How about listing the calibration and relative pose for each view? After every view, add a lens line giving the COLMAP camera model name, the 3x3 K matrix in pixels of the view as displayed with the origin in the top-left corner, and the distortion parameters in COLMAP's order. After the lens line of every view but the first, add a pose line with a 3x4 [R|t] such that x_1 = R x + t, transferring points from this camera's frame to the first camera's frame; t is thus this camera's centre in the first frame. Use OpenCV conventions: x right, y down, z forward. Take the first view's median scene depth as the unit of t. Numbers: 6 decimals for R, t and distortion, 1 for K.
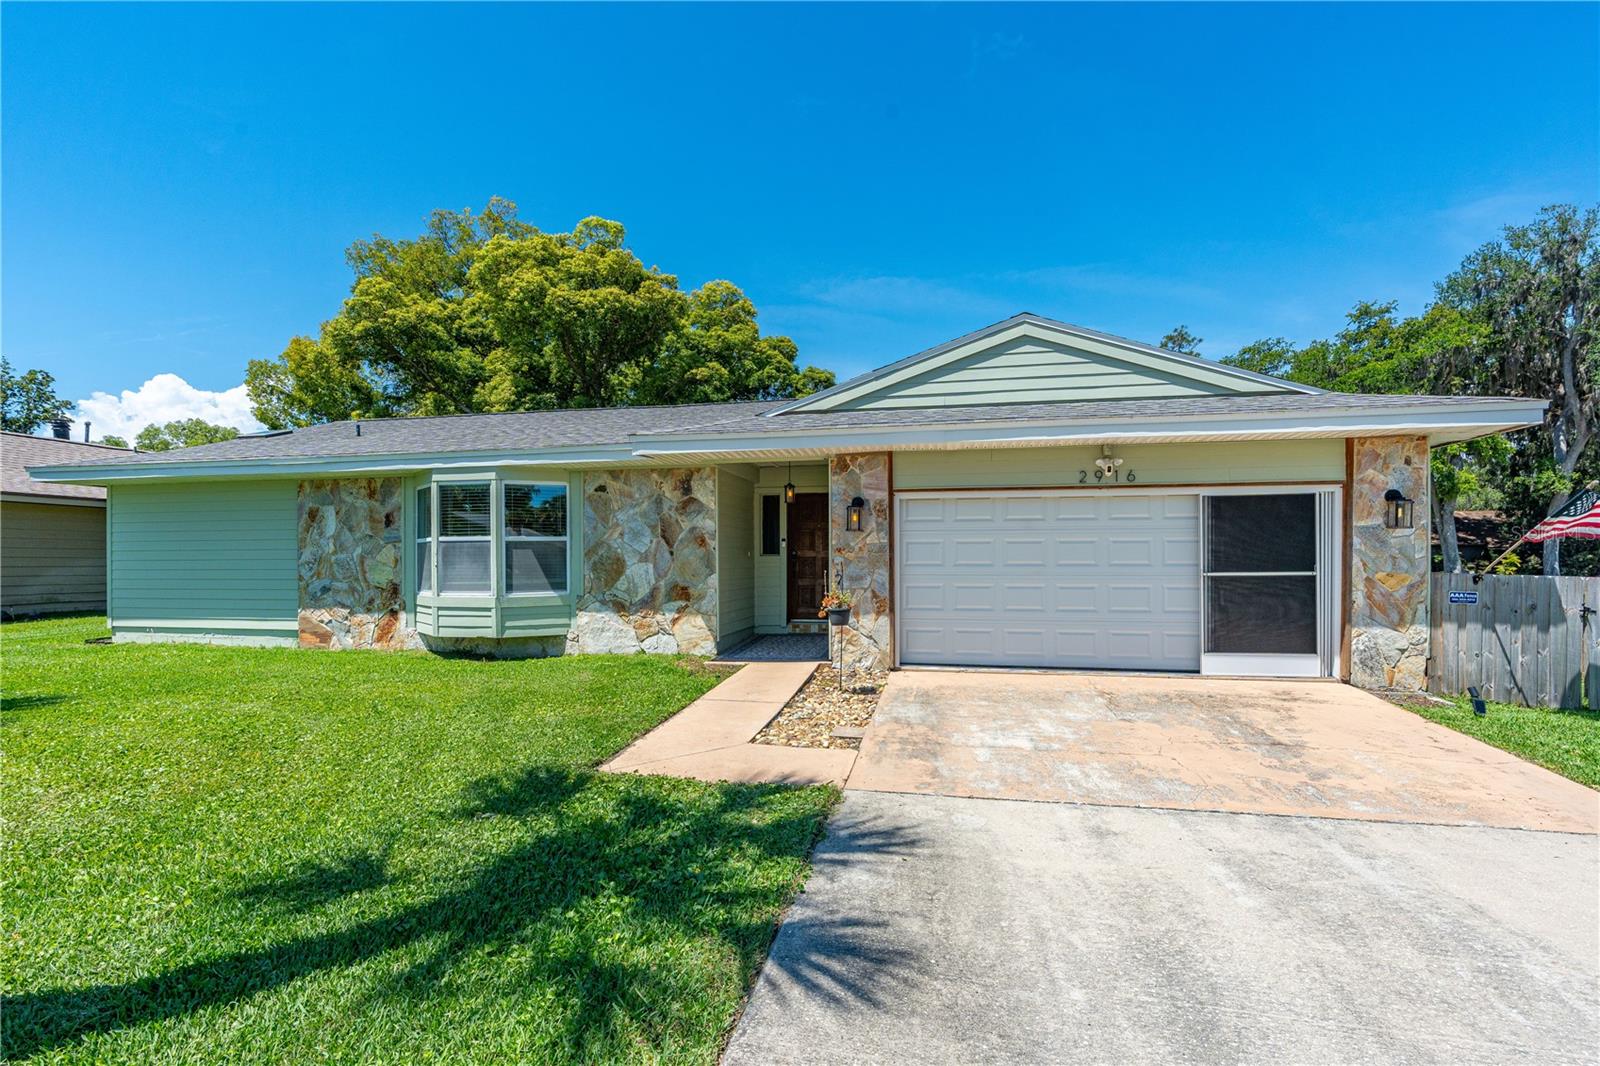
lens RADIAL K [[717.3, 0, 800.0], [0, 717.3, 533.0], [0, 0, 1]] dist [-0.012493, -0.000116]
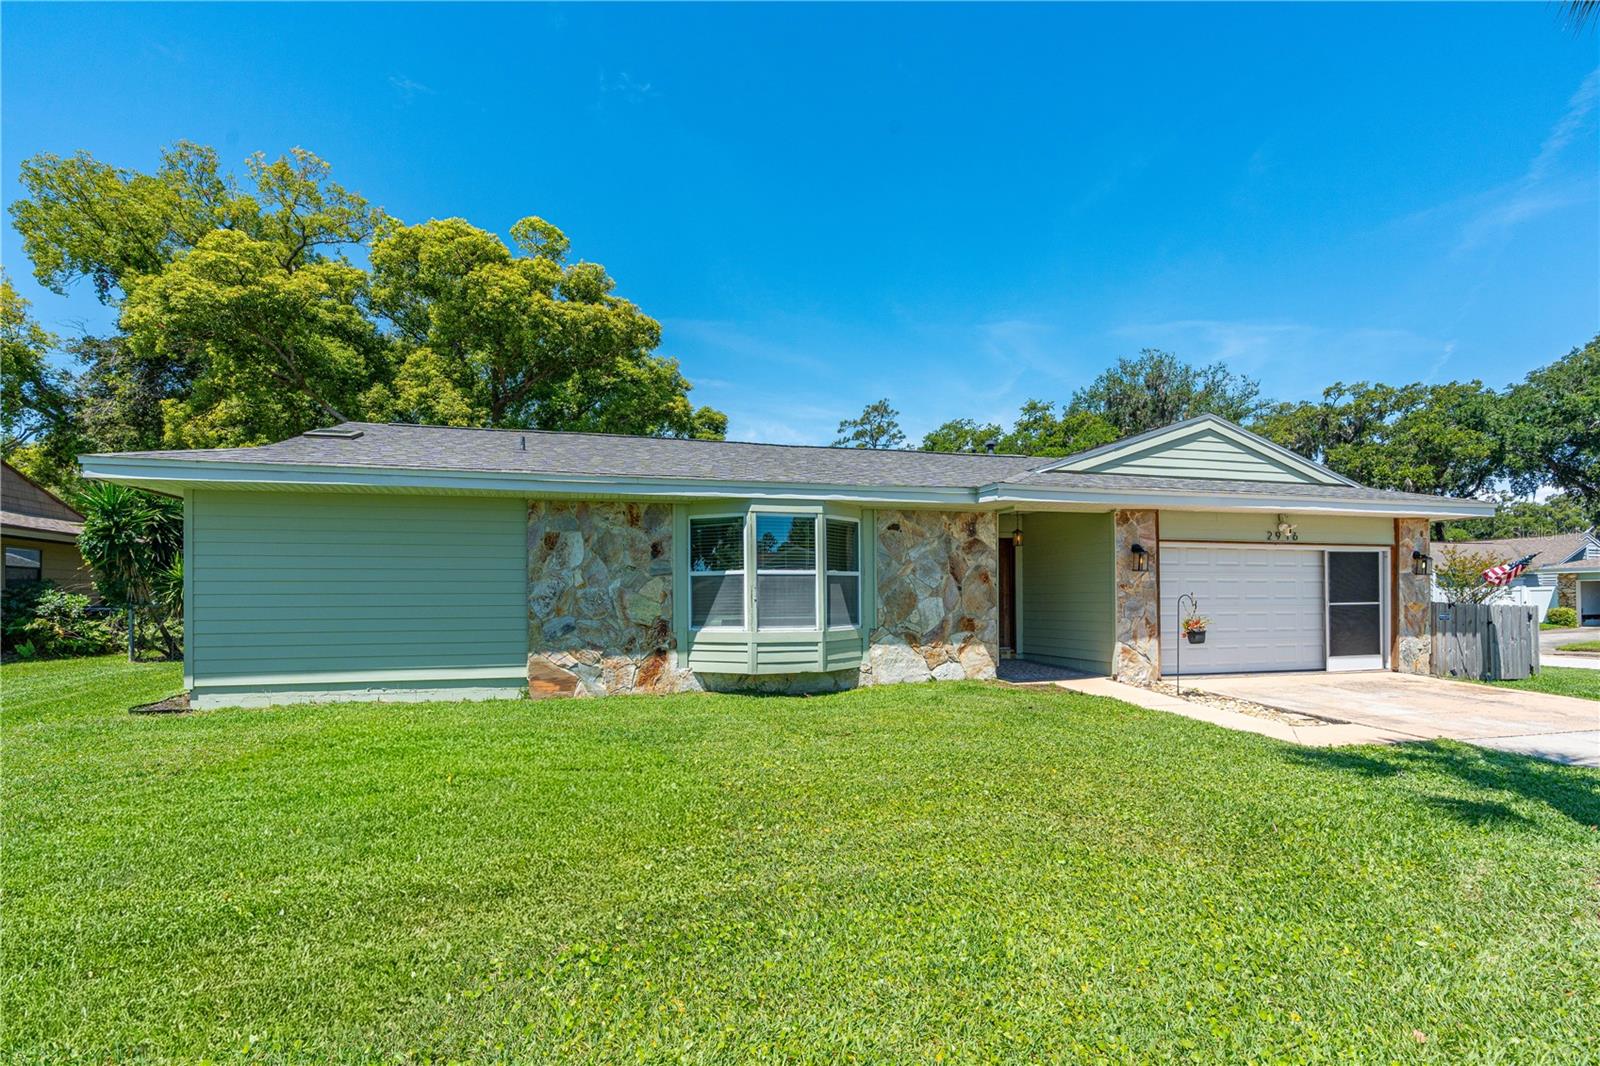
lens RADIAL K [[725.3, 0, 797.4], [0, 725.3, 567.8], [0, 0, 1]] dist [-0.011686, 0.000052]
pose [[0.899917, 0.019729, 0.435615, -0.883826], [-0.014510, 0.999778, -0.015305, 0.016868], [-0.435820, 0.007453, 0.900003, 0.102685]]
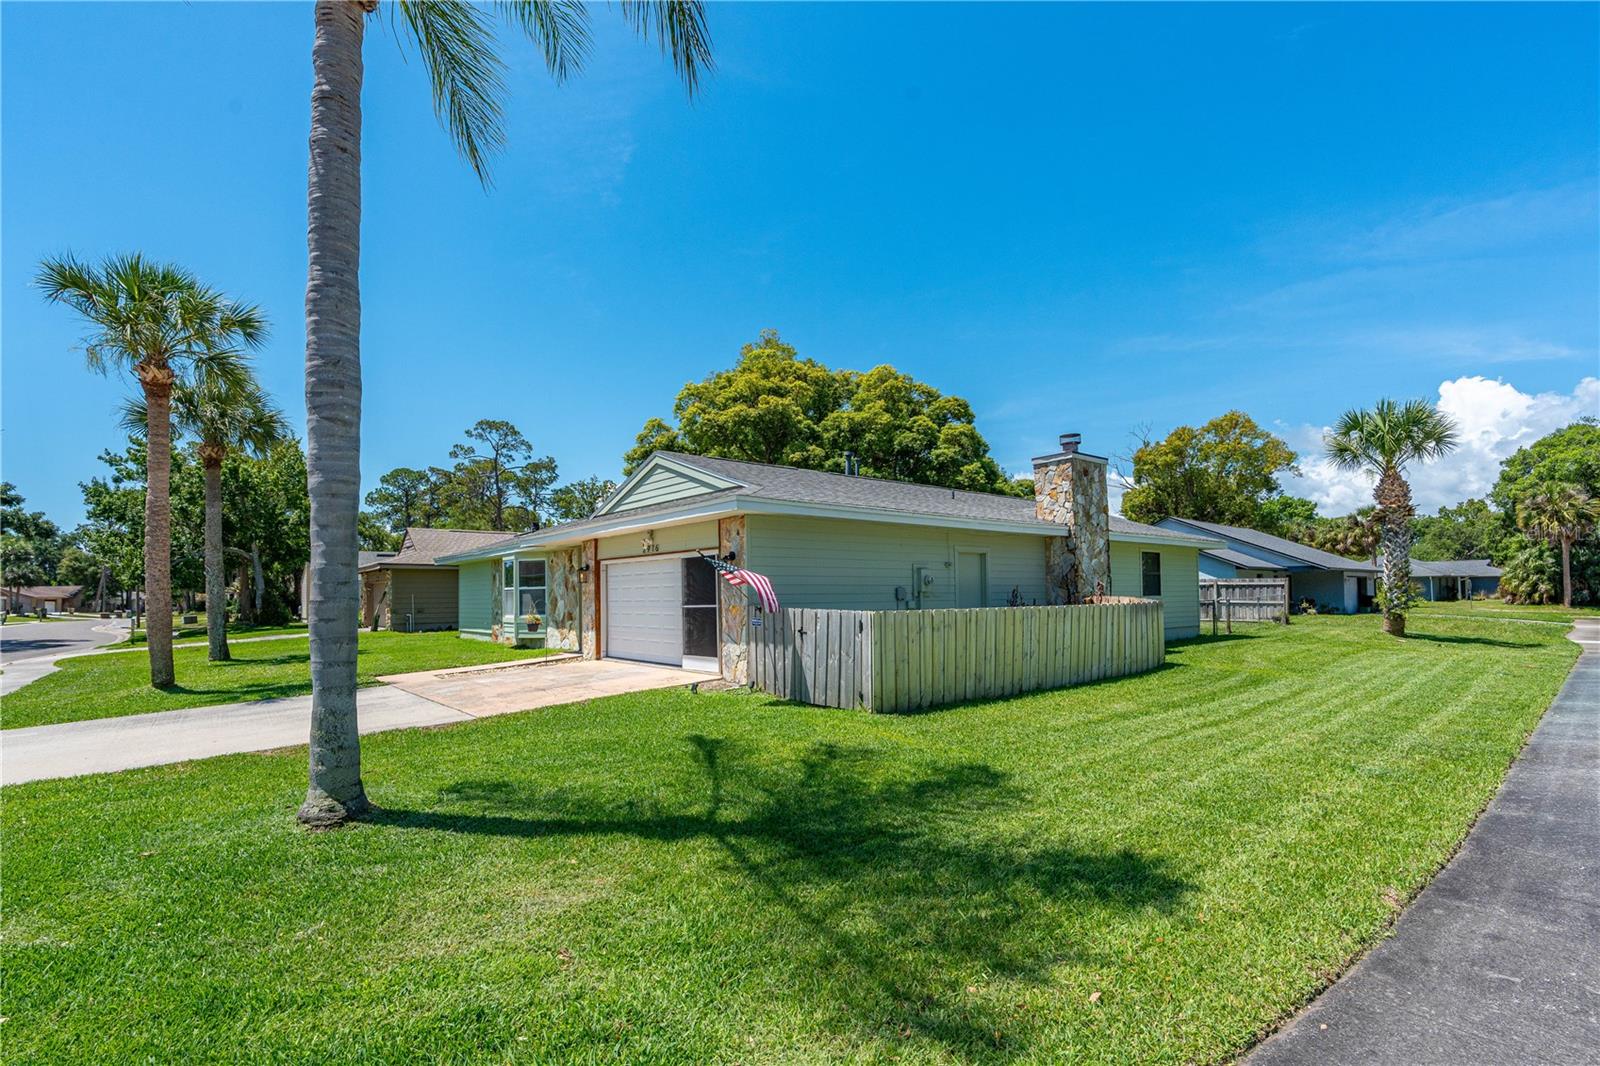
lens RADIAL K [[725.3, 0, 797.4], [0, 725.3, 567.8], [0, 0, 1]] dist [-0.011686, 0.000052]
pose [[0.779403, -0.030390, -0.625786, 1.466157], [0.029917, 0.999489, -0.011276, -0.003700], [0.625809, -0.009933, 0.779913, -0.101016]]
